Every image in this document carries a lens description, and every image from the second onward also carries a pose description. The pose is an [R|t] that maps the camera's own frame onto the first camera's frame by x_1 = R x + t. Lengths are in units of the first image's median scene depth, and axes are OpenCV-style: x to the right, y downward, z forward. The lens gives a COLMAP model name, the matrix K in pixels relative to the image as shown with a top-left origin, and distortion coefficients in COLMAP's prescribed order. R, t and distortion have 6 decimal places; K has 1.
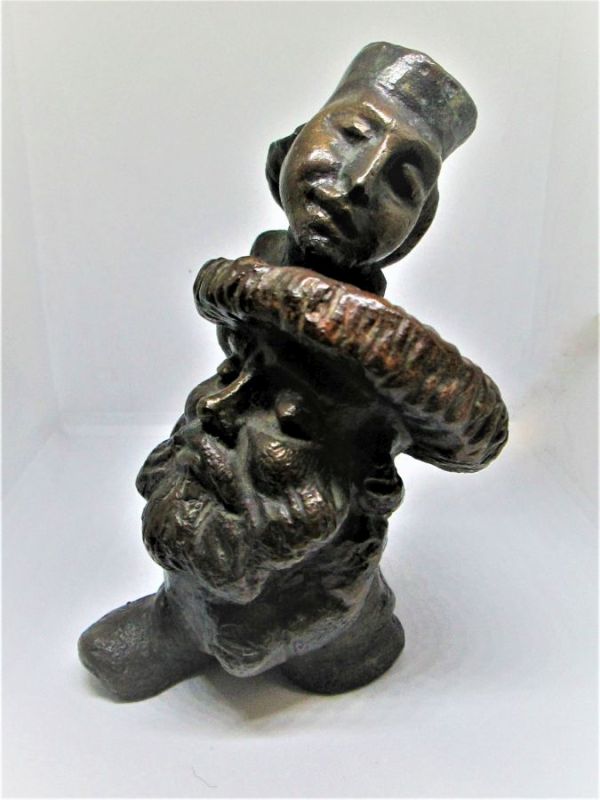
lens RADIAL K [[658.8, 0, 300.0], [0, 658.8, 400.0], [0, 0, 1]] dist [-0.013150, -0.001968]
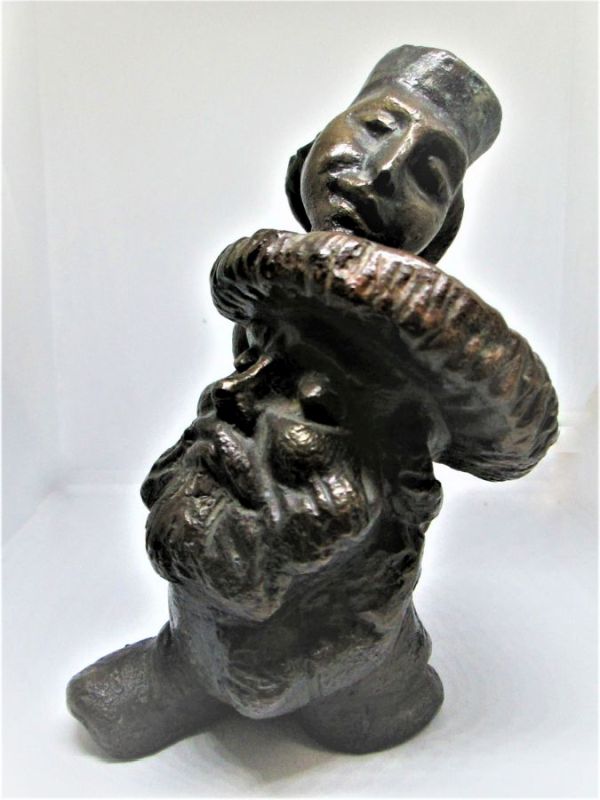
lens RADIAL K [[658.8, 0, 300.0], [0, 658.8, 400.0], [0, 0, 1]] dist [-0.013150, -0.001968]
pose [[0.999889, -0.002062, -0.014738, -0.021289], [-0.000389, 0.986391, -0.164413, 0.168221], [0.014876, 0.164401, 0.986281, 0.110111]]
